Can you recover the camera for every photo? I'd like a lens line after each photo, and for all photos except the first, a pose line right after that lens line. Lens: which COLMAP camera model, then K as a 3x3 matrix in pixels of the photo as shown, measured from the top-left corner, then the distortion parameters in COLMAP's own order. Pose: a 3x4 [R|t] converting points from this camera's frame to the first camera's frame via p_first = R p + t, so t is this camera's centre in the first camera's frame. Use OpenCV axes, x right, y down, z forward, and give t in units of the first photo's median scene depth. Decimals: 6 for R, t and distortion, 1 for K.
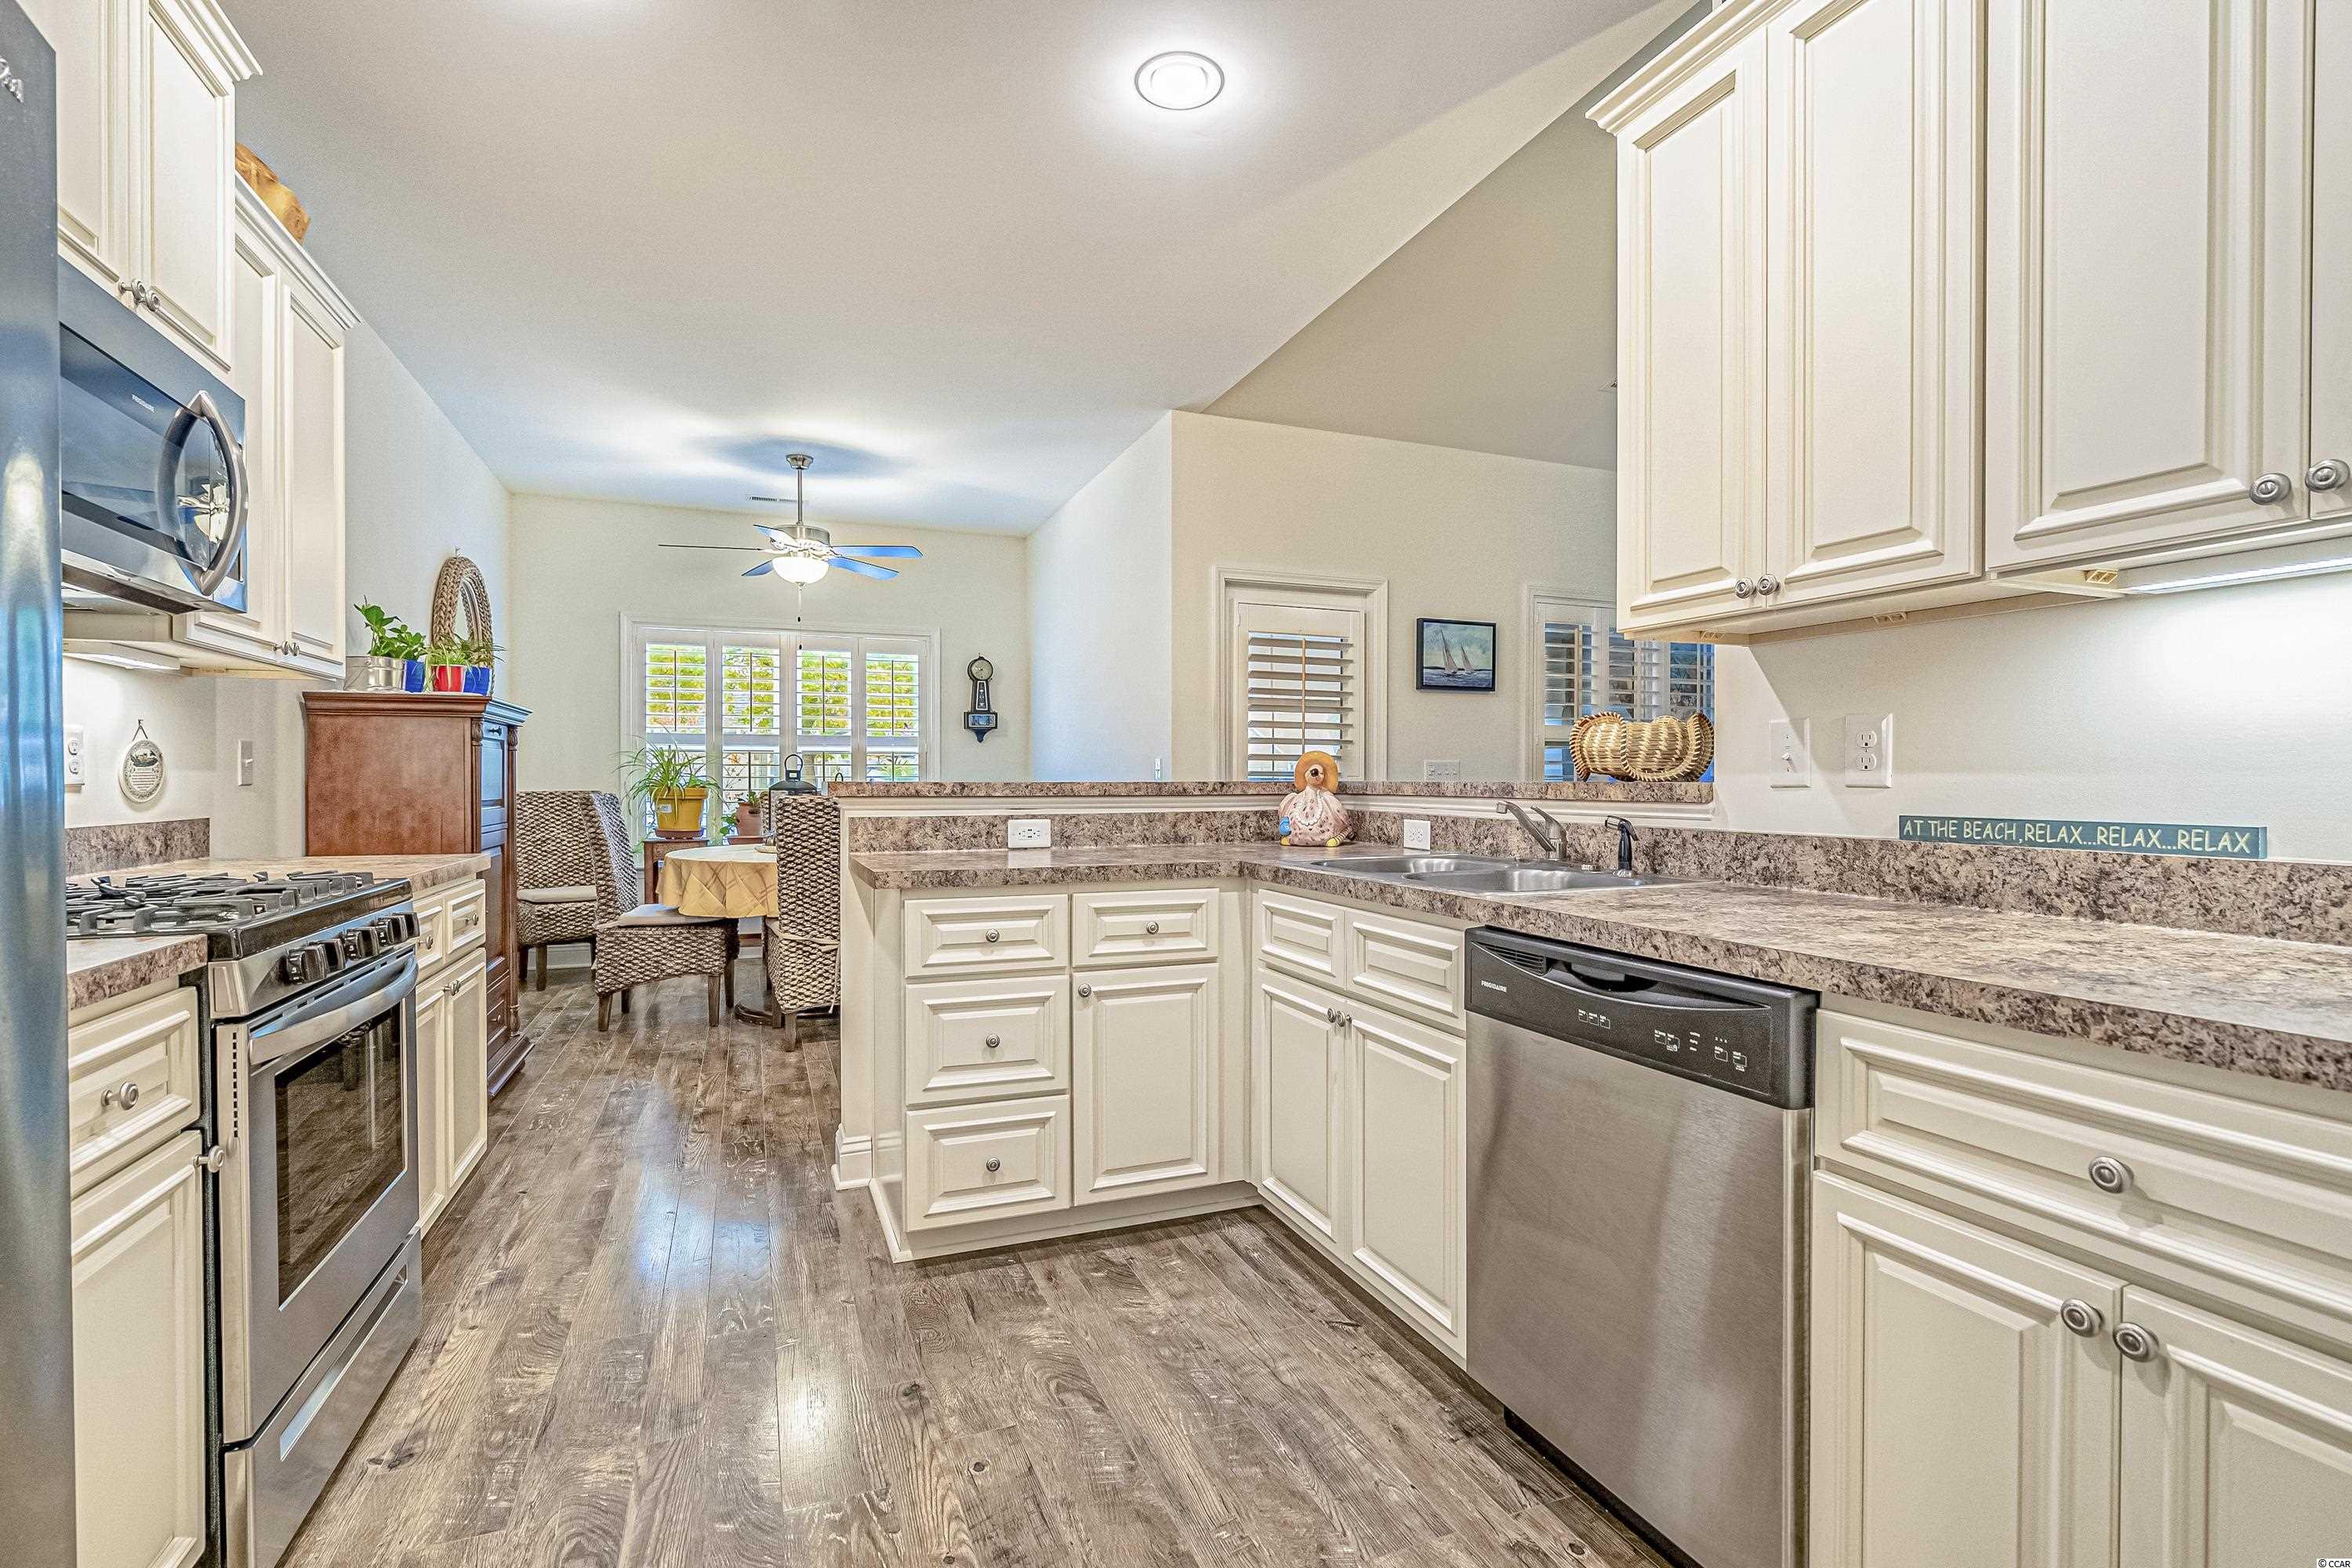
lens RADIAL K [[1074.2, 0, 1179.8], [0, 1074.2, 788.0], [0, 0, 1]] dist [-0.002392, 0.000297]
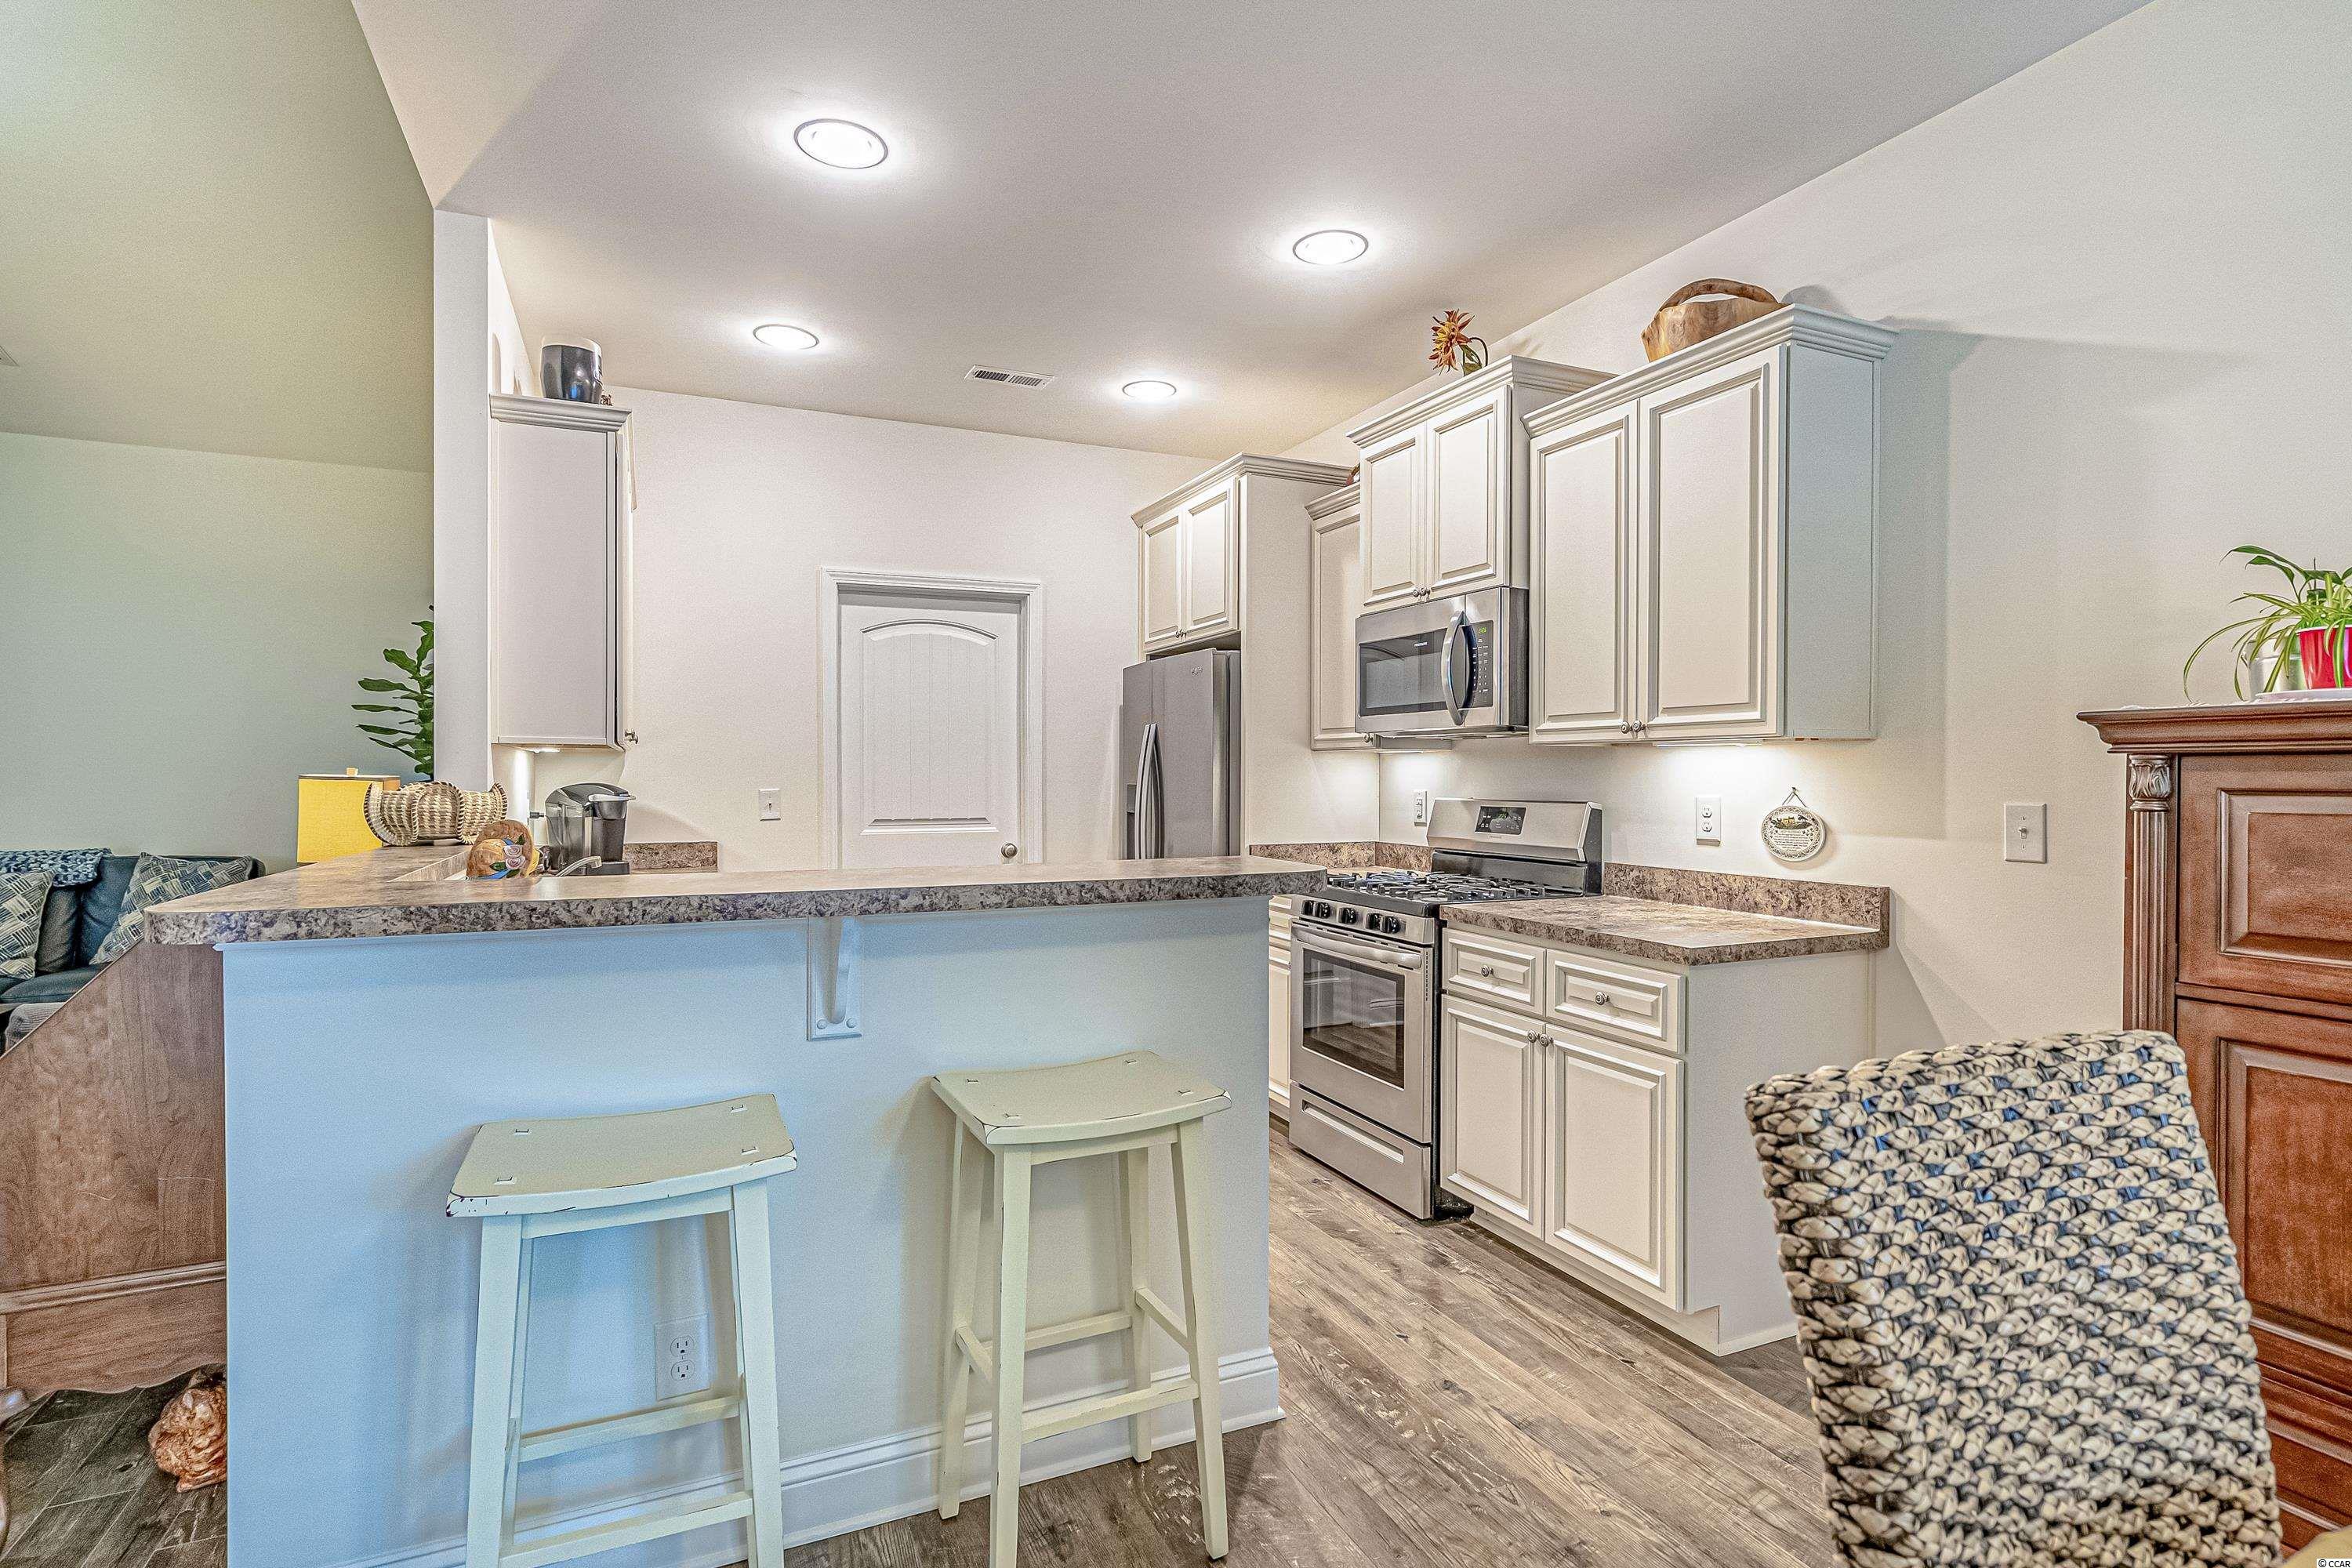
lens RADIAL K [[1148.4, 0, 1184.3], [0, 1148.4, 786.2], [0, 0, 1]] dist [-0.001282, 0.000498]
pose [[-0.998917, -0.001564, -0.046511, -0.201811], [-0.002380, 0.999844, 0.017491, -0.061009], [0.046477, 0.017583, -0.998765, 1.566583]]
